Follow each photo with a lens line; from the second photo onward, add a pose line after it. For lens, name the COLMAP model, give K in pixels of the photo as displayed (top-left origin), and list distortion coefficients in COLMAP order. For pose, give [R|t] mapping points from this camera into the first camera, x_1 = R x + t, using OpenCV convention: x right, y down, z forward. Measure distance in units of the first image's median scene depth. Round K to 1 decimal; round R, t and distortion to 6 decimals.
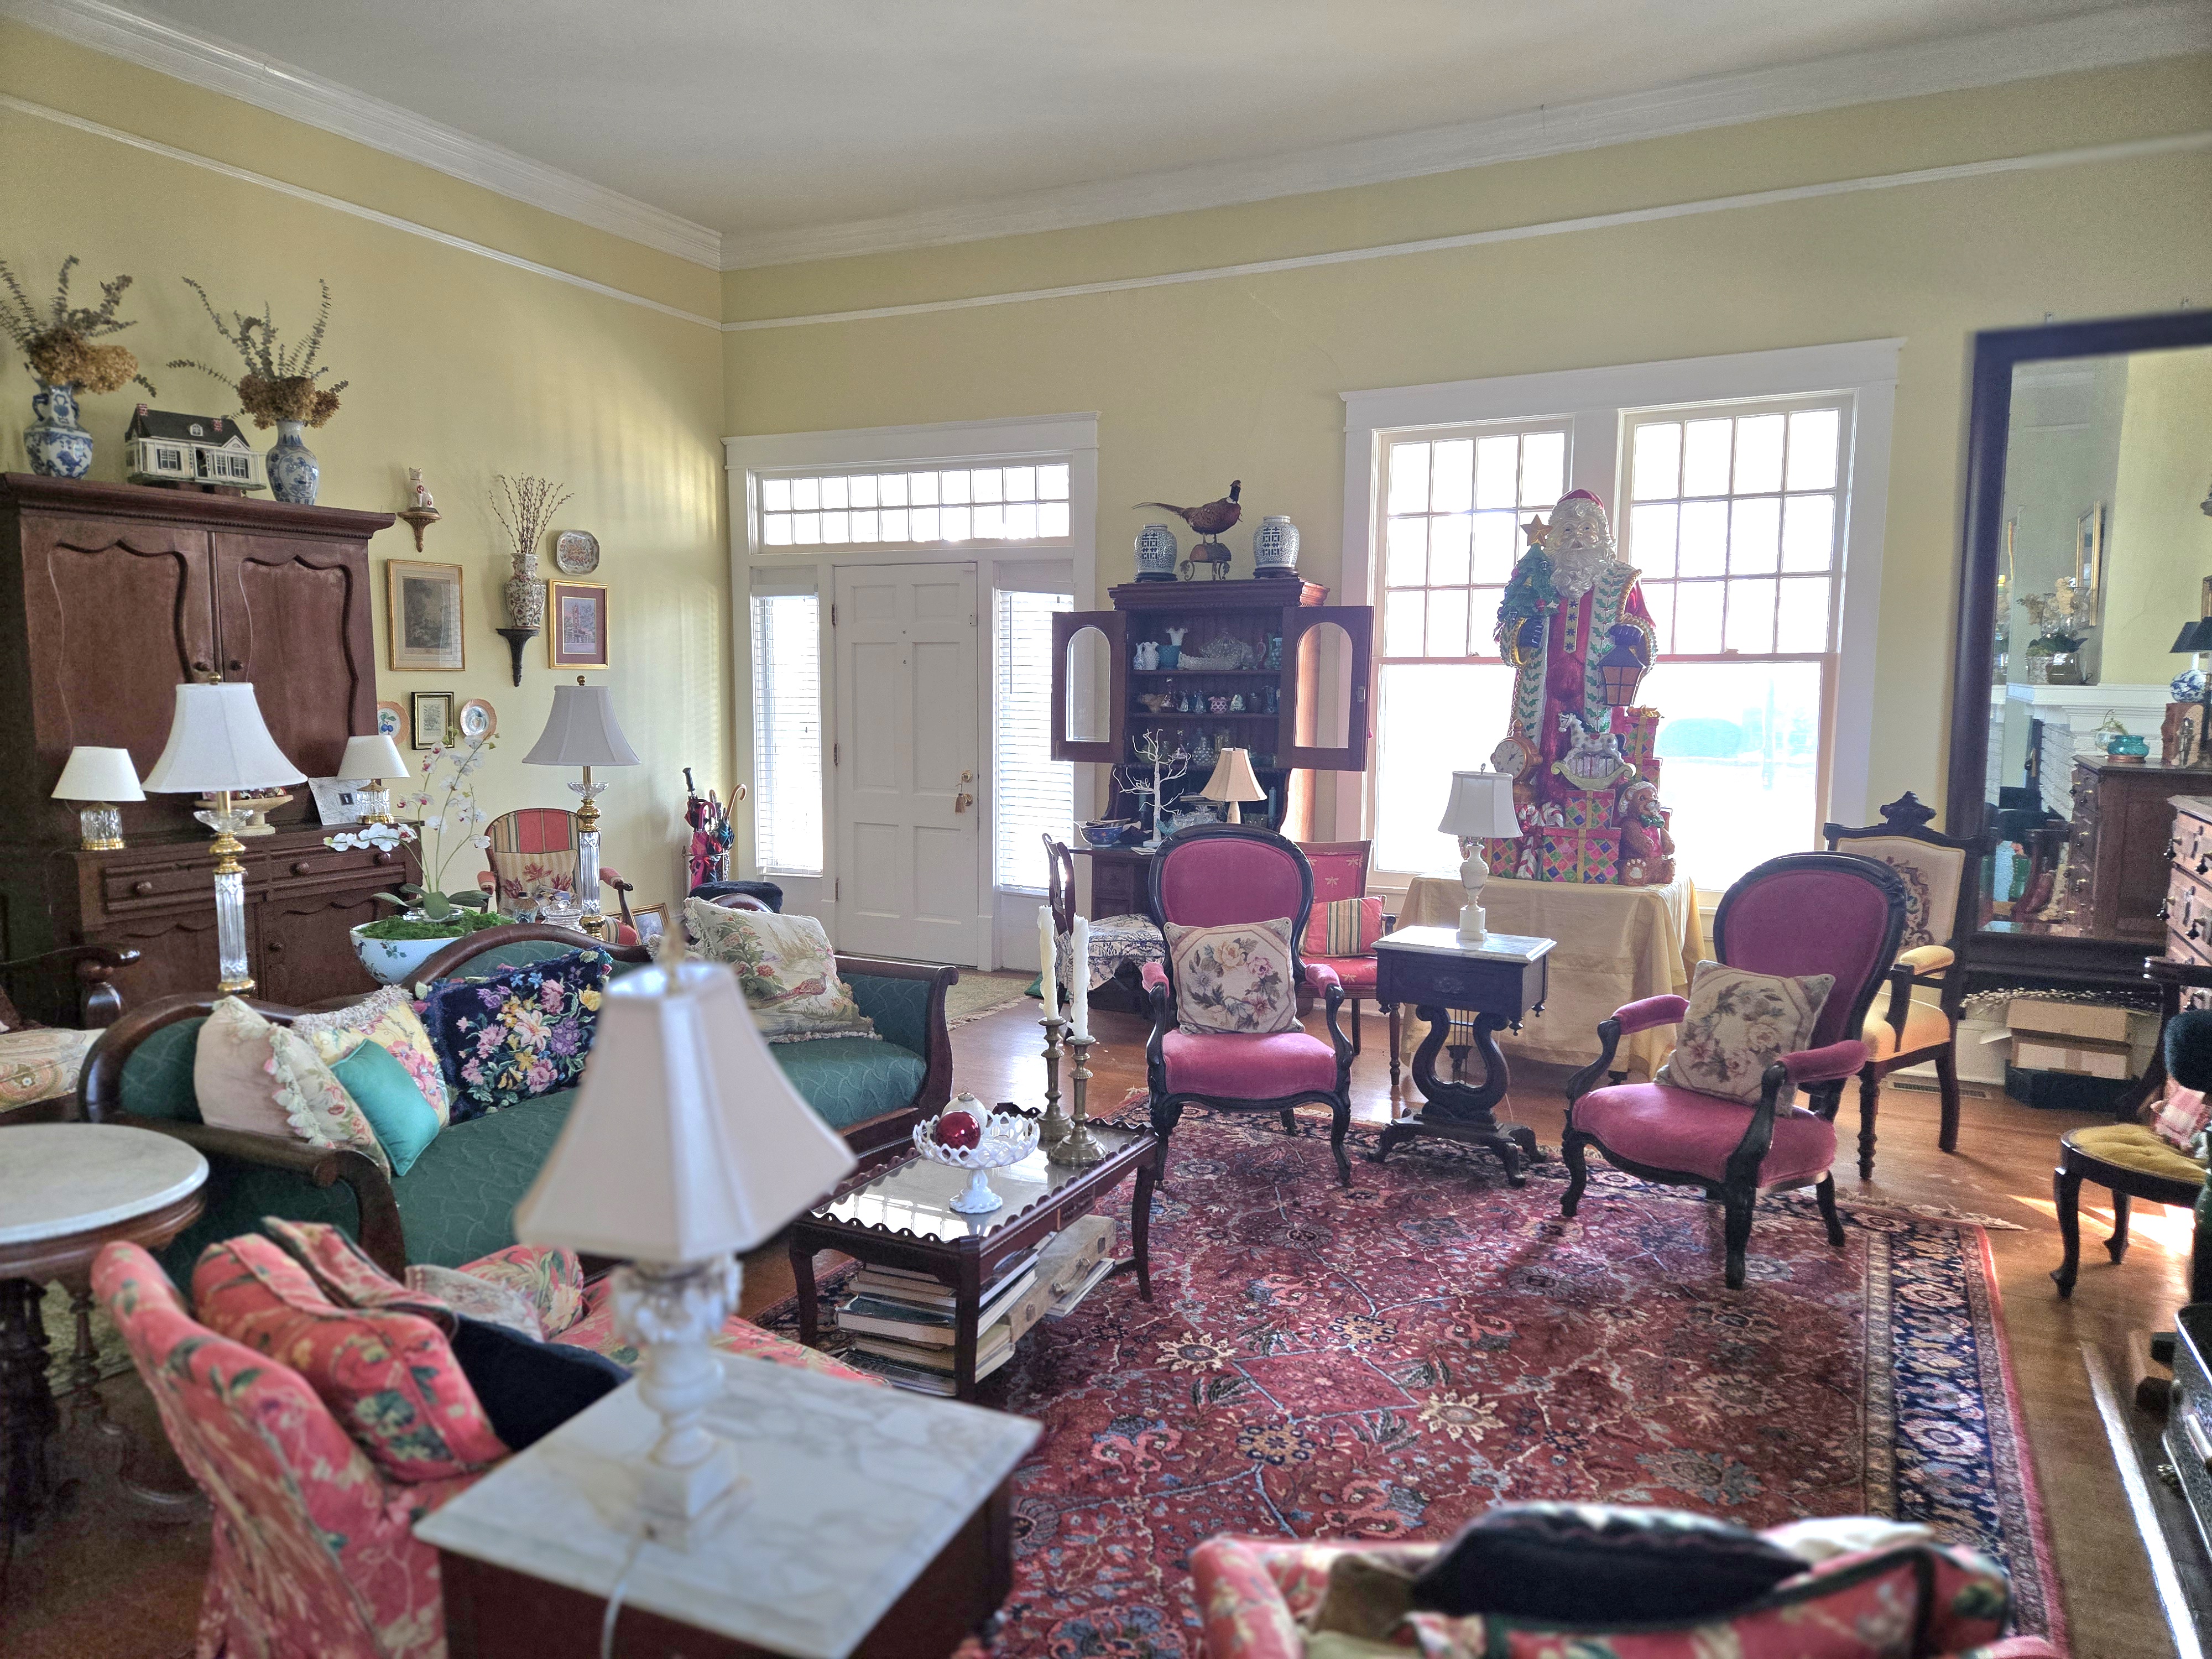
lens RADIAL K [[1495.3, 0, 1104.2], [0, 1495.3, 834.2], [0, 0, 1]] dist [0.081063, -0.055173]
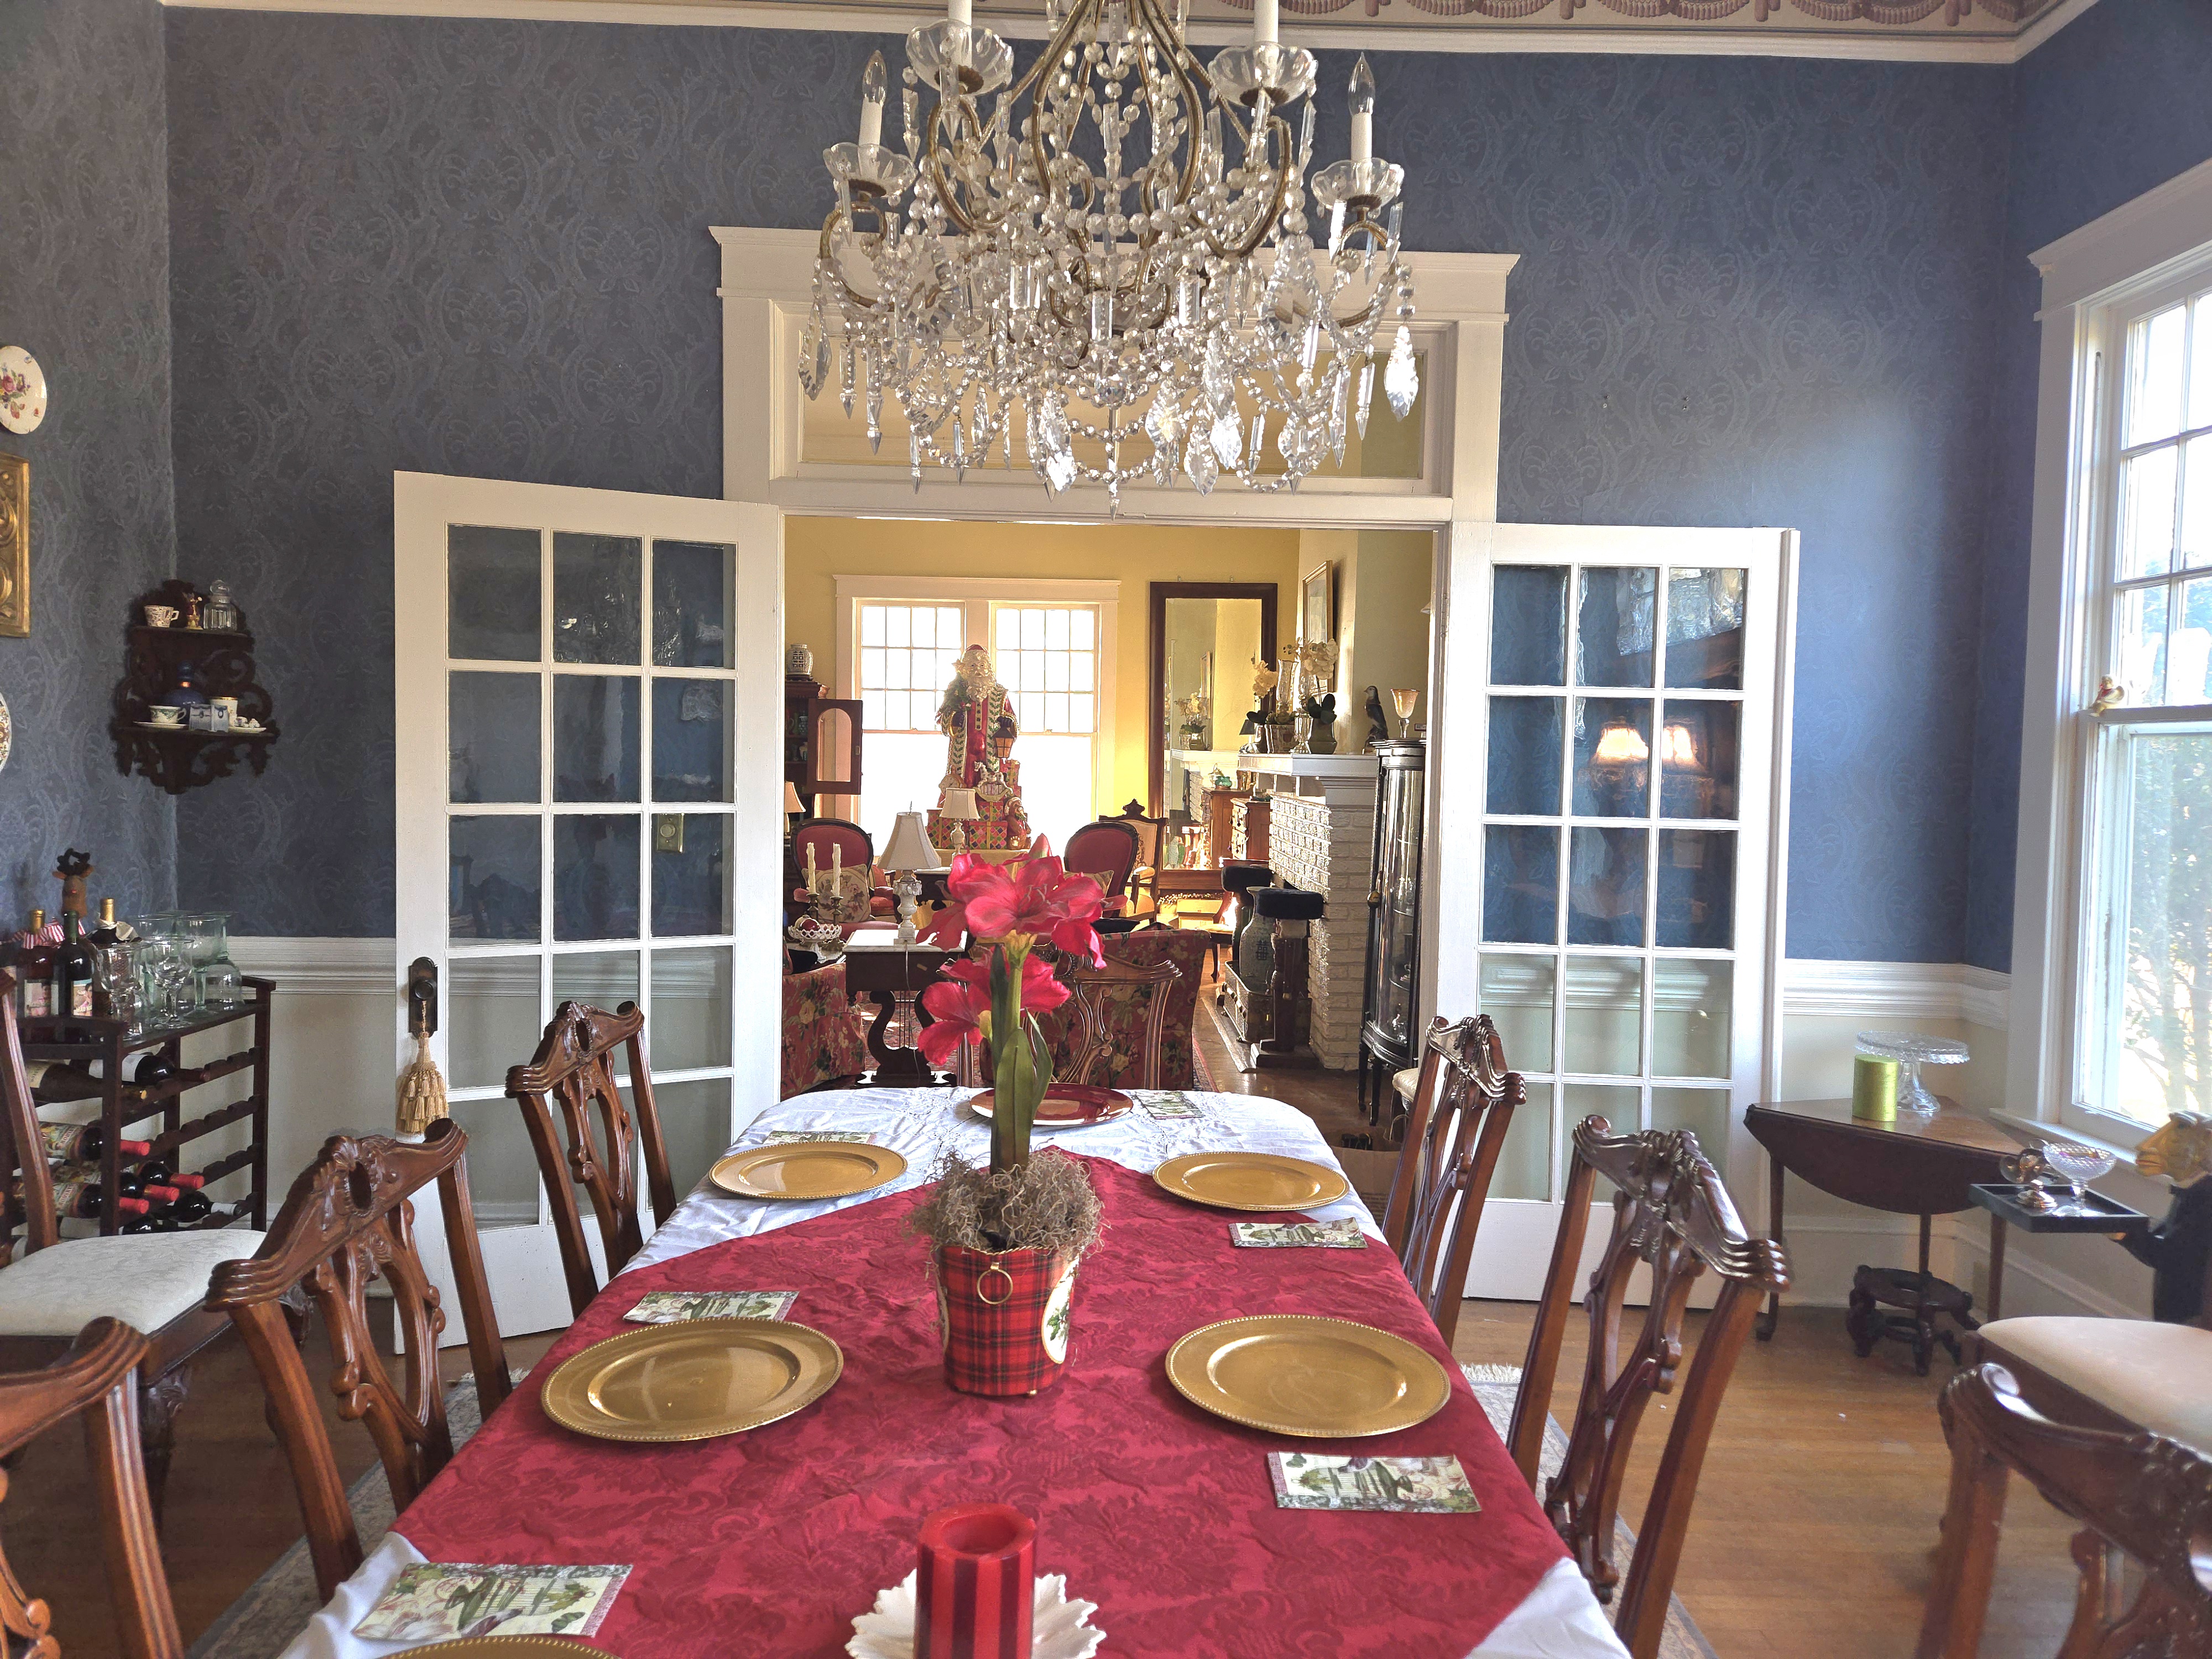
lens RADIAL K [[1495.3, 0, 1105.9], [0, 1495.3, 822.0], [0, 0, 1]] dist [0.081063, -0.055173]
pose [[0.883857, -0.014106, 0.467544, -0.396410], [0.035889, 0.998644, -0.037718, 0.066601], [-0.466378, 0.050117, 0.883165, -0.676885]]
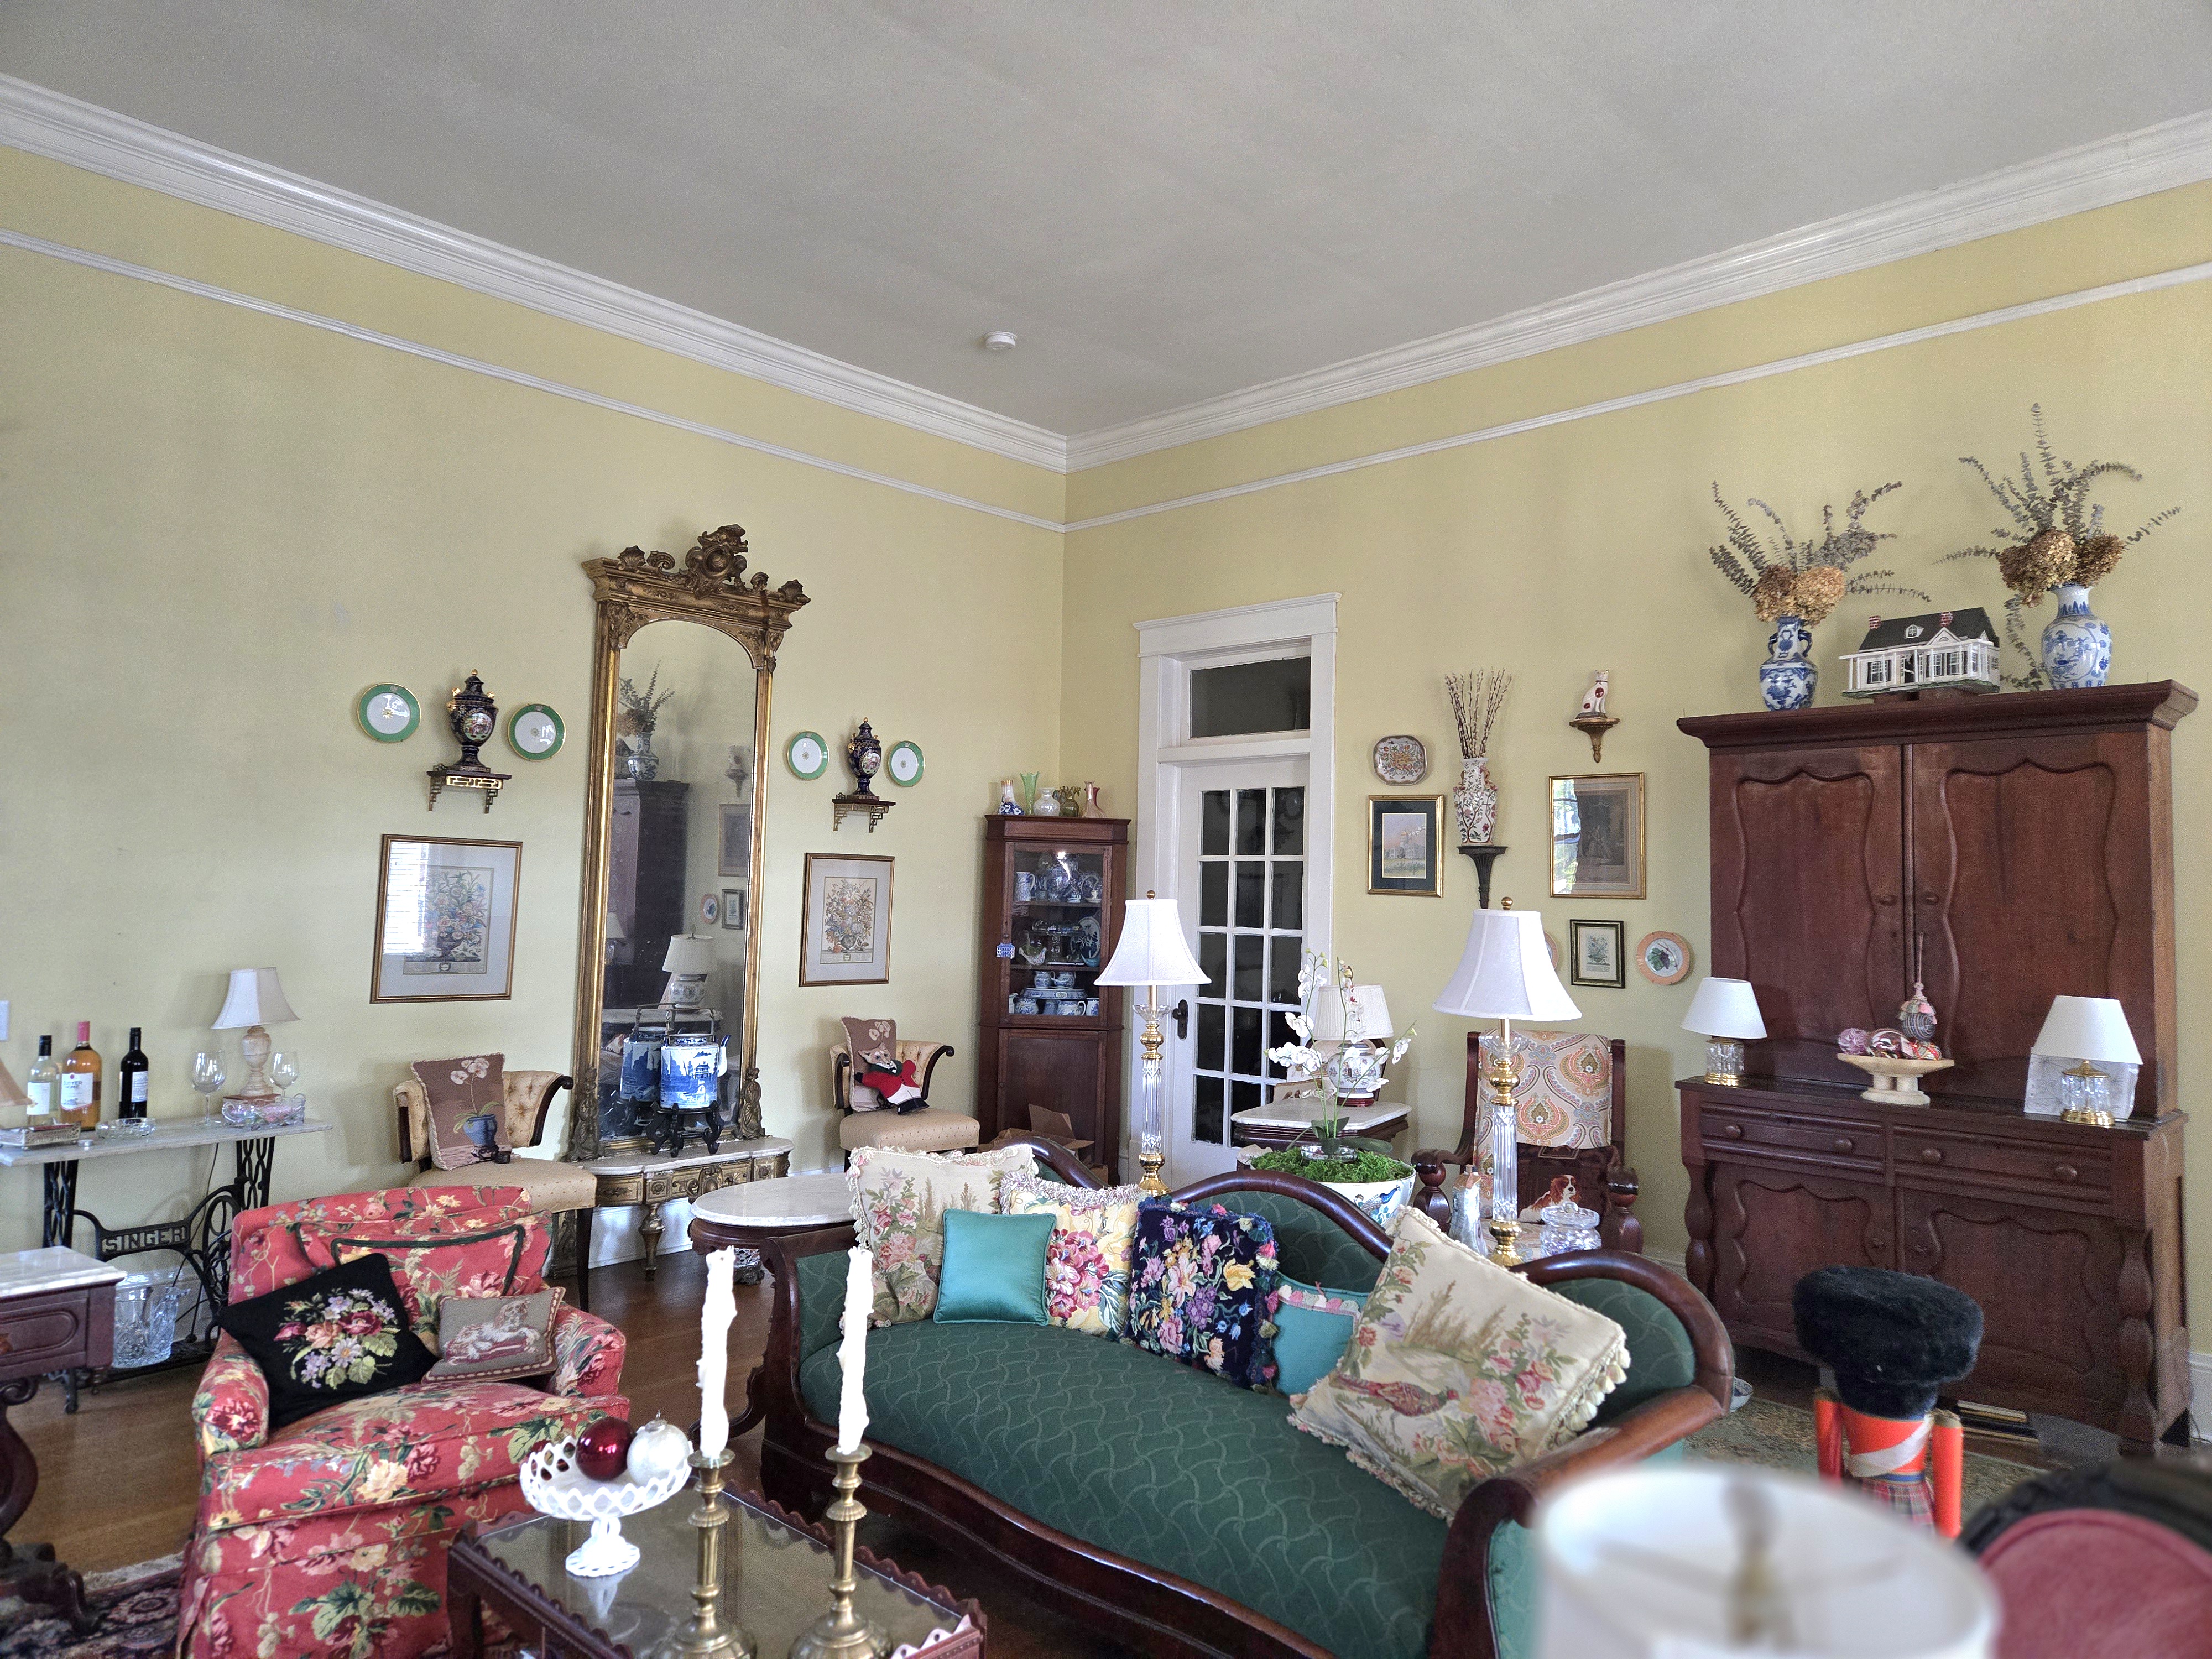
lens RADIAL K [[1495.3, 0, 1111.8], [0, 1495.3, 811.9], [0, 0, 1]] dist [0.081063, -0.055173]
pose [[-0.275727, -0.057991, -0.959485, 0.517162], [-0.116487, 0.992838, -0.026532, -0.121094], [0.954152, 0.104452, -0.280507, 1.165200]]
